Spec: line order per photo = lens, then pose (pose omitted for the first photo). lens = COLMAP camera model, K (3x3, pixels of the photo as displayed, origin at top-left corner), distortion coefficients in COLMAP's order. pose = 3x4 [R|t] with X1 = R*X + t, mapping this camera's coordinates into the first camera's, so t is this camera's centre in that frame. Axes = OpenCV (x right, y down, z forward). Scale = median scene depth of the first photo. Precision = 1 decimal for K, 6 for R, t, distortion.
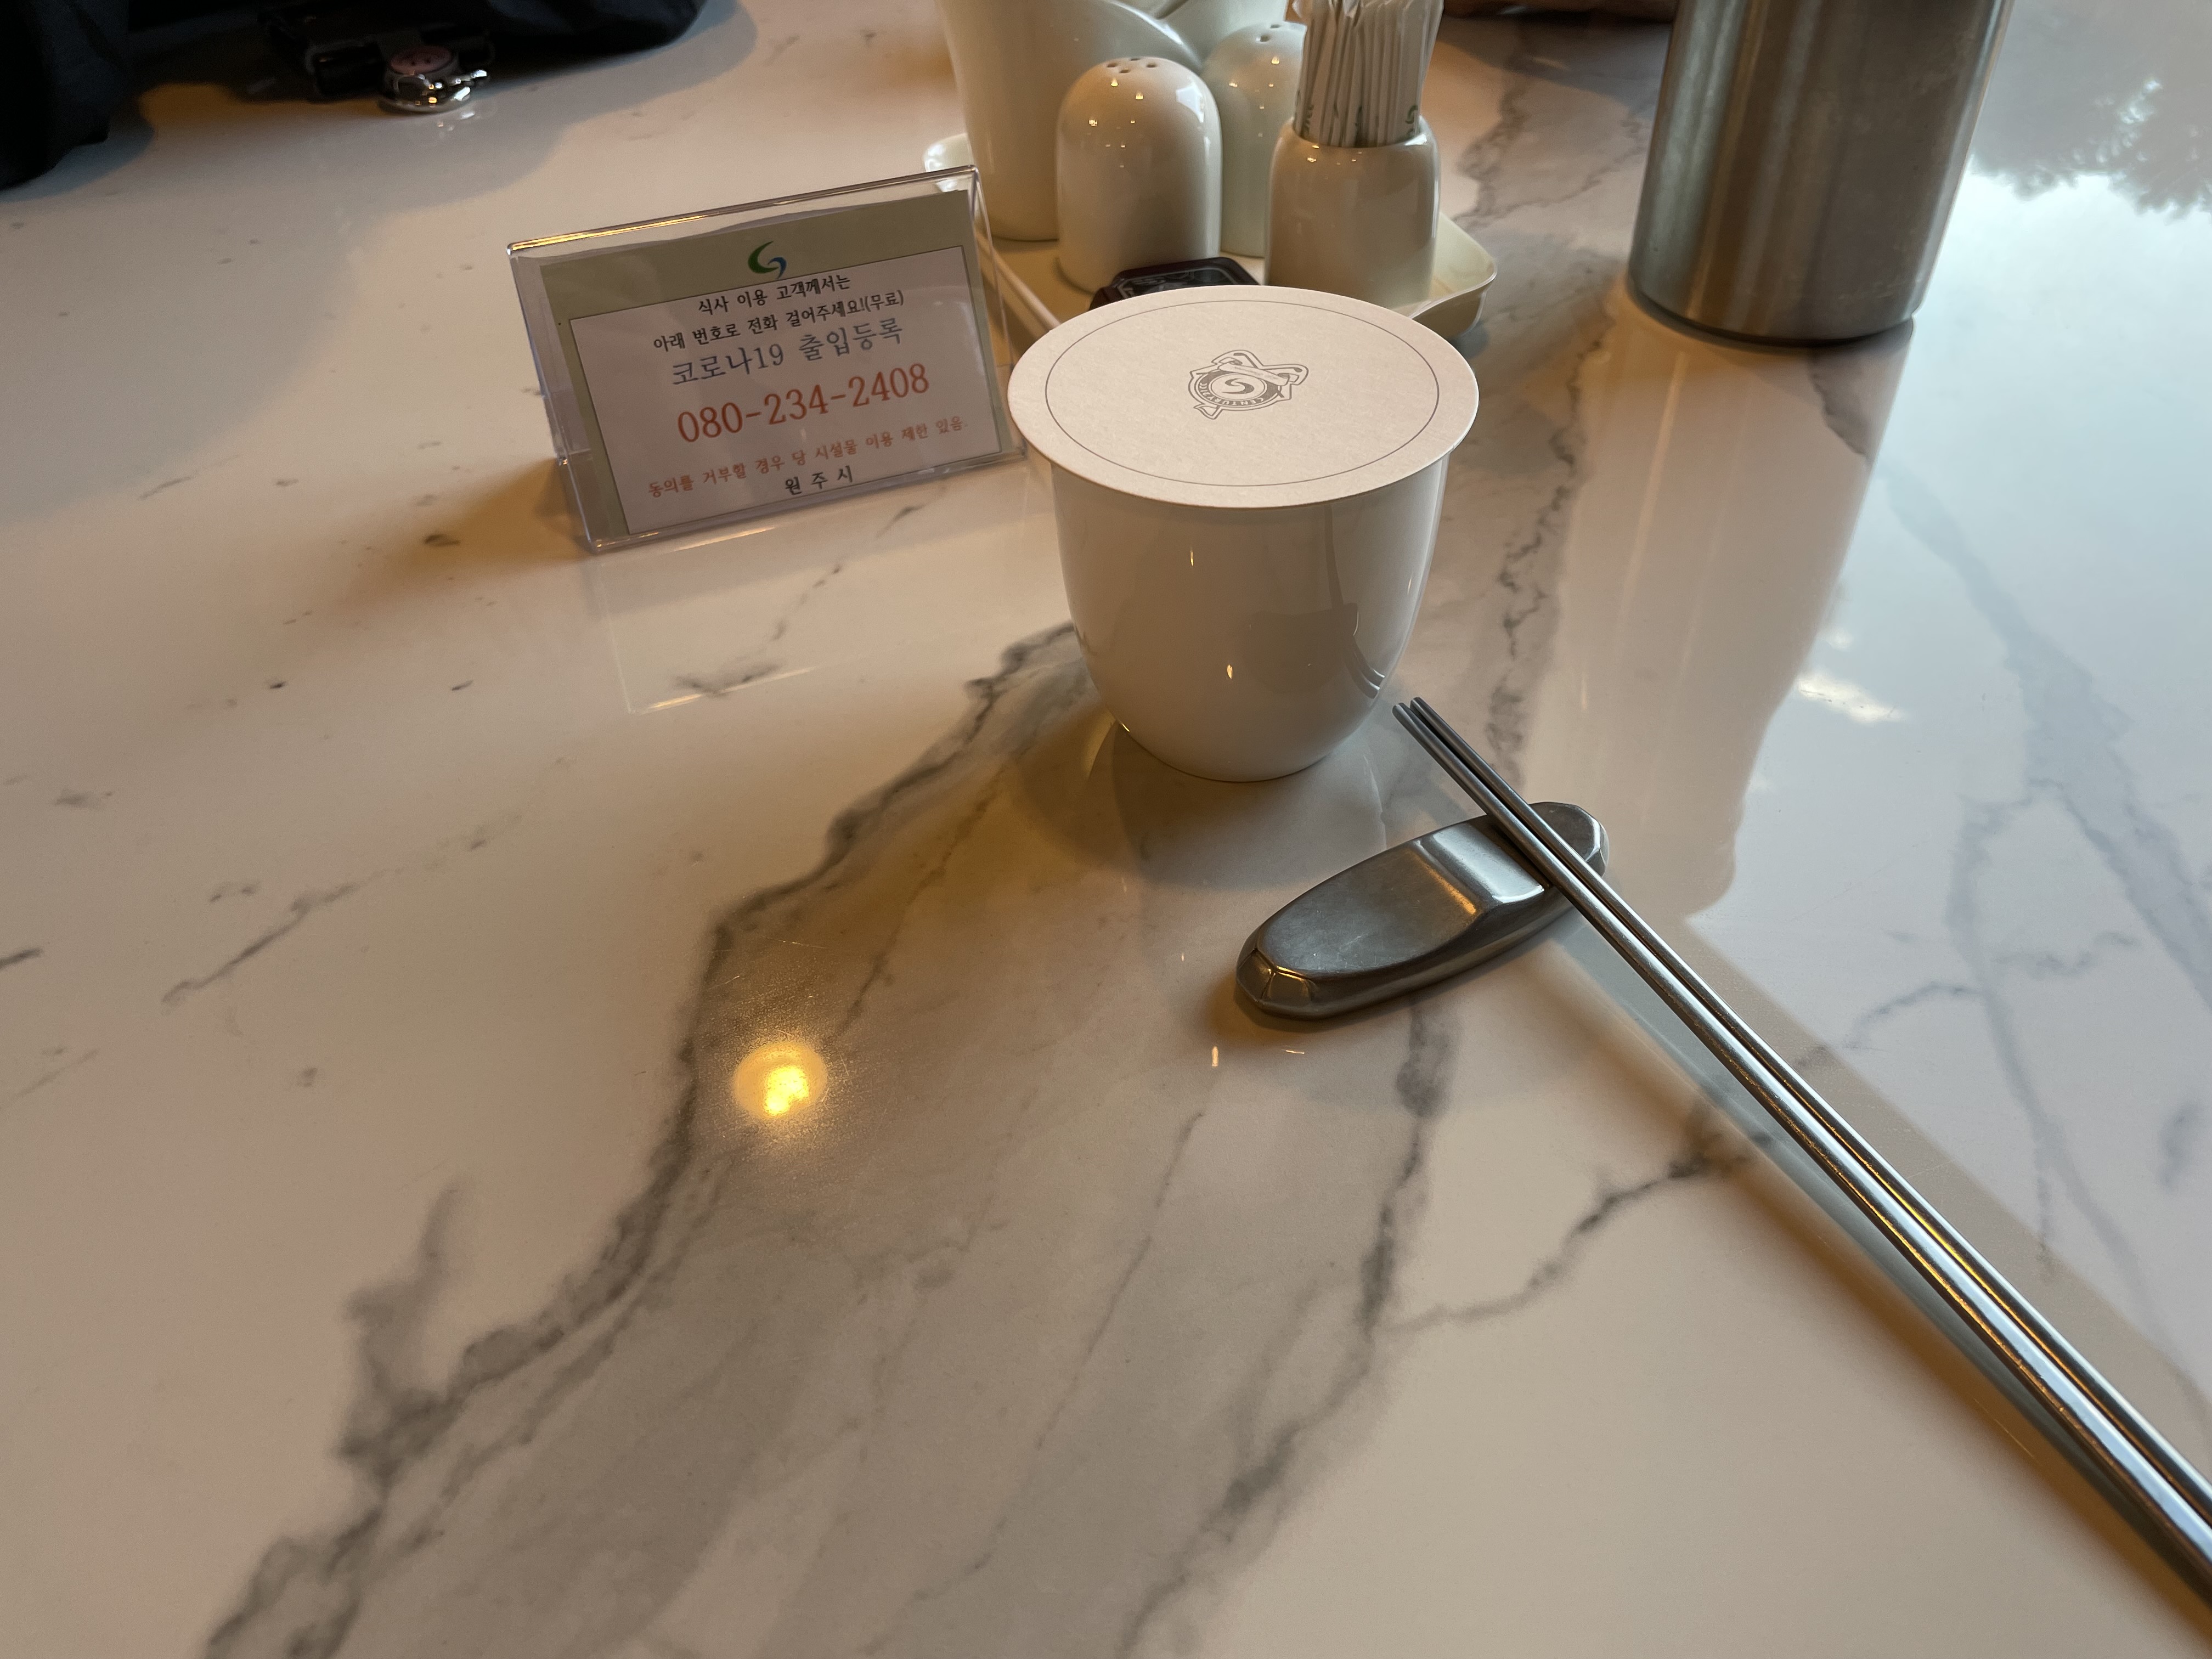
lens RADIAL K [[1685.1, 0, 1112.5], [0, 1685.1, 834.8], [0, 0, 1]] dist [0.015337, -0.037477]
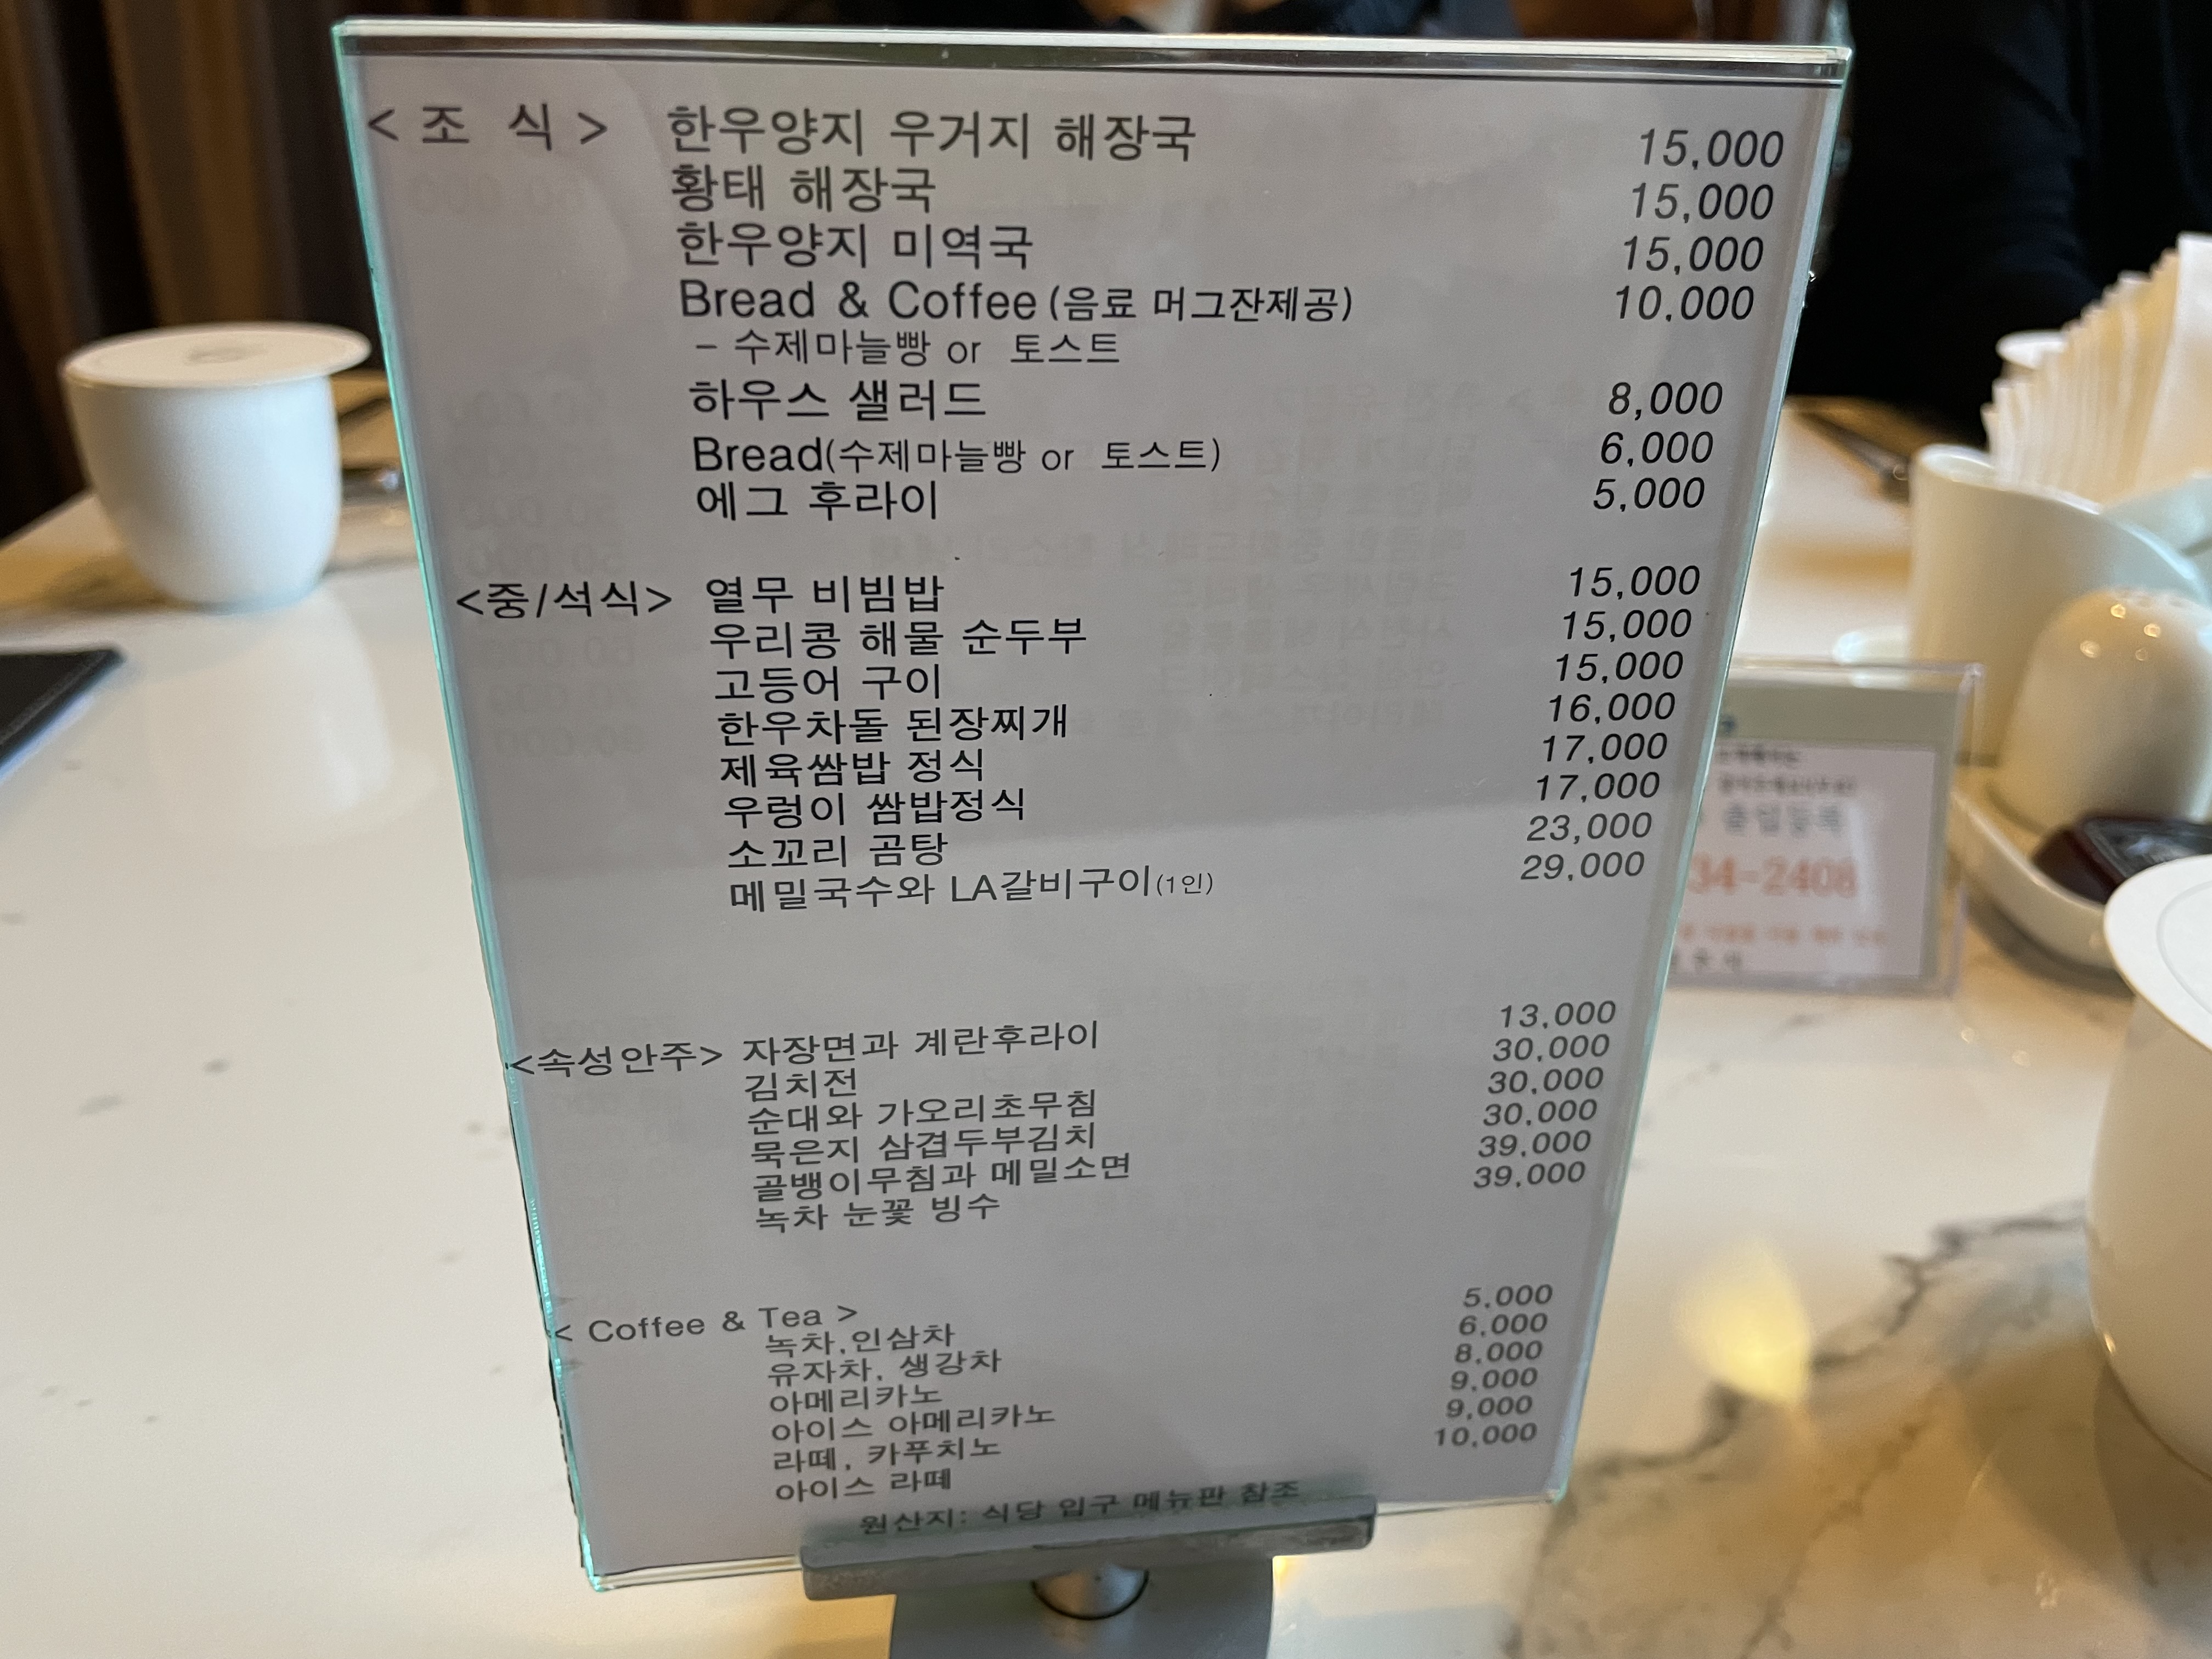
lens RADIAL K [[1685.1, 0, 1111.0], [0, 1685.1, 832.7], [0, 0, 1]] dist [0.015337, -0.037477]
pose [[0.911034, 0.222935, -0.346868, -0.186348], [-0.302317, 0.933207, -0.194242, -0.010950], [0.280397, 0.281825, 0.917580, 0.104872]]
